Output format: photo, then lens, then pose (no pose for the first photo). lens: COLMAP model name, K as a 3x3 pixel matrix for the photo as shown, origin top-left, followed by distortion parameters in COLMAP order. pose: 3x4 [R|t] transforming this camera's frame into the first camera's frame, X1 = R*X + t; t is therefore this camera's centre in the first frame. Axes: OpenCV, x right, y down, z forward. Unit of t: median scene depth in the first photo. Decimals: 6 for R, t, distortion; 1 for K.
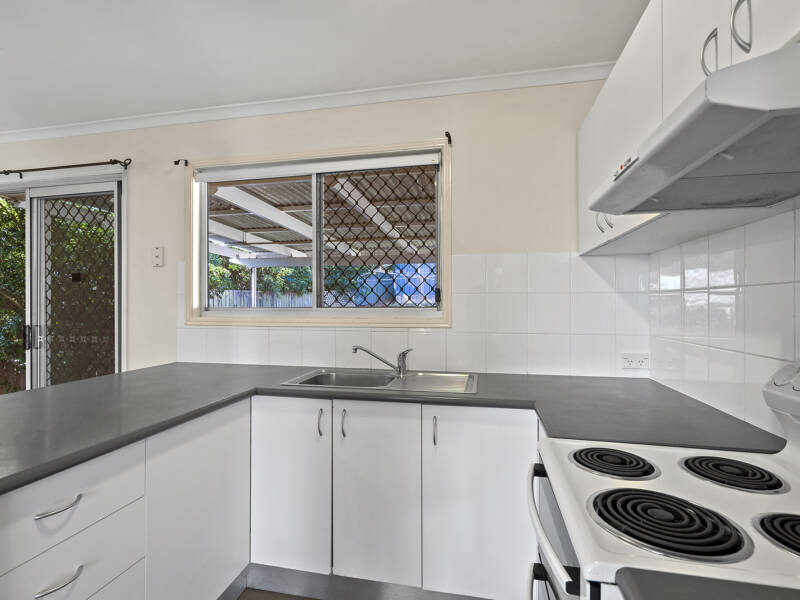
lens RADIAL K [[407.5, 0, 400.0], [0, 407.5, 300.0], [0, 0, 1]] dist [-0.000928, -0.000853]
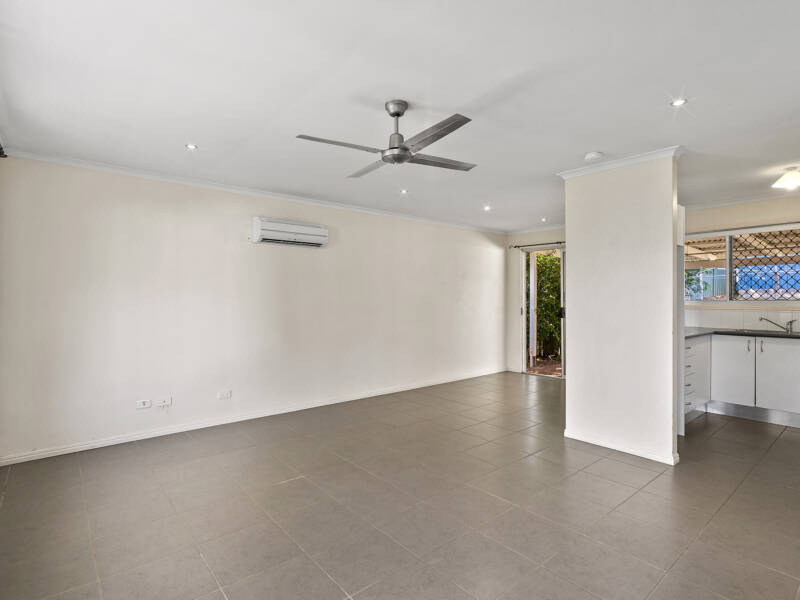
lens RADIAL K [[407.5, 0, 400.0], [0, 407.5, 300.0], [0, 0, 1]] dist [-0.000928, -0.000853]
pose [[0.777536, 0.002130, -0.628834, -0.281430], [0.009047, 0.999853, 0.014572, -0.036849], [0.628773, -0.017019, 0.777403, -2.236929]]
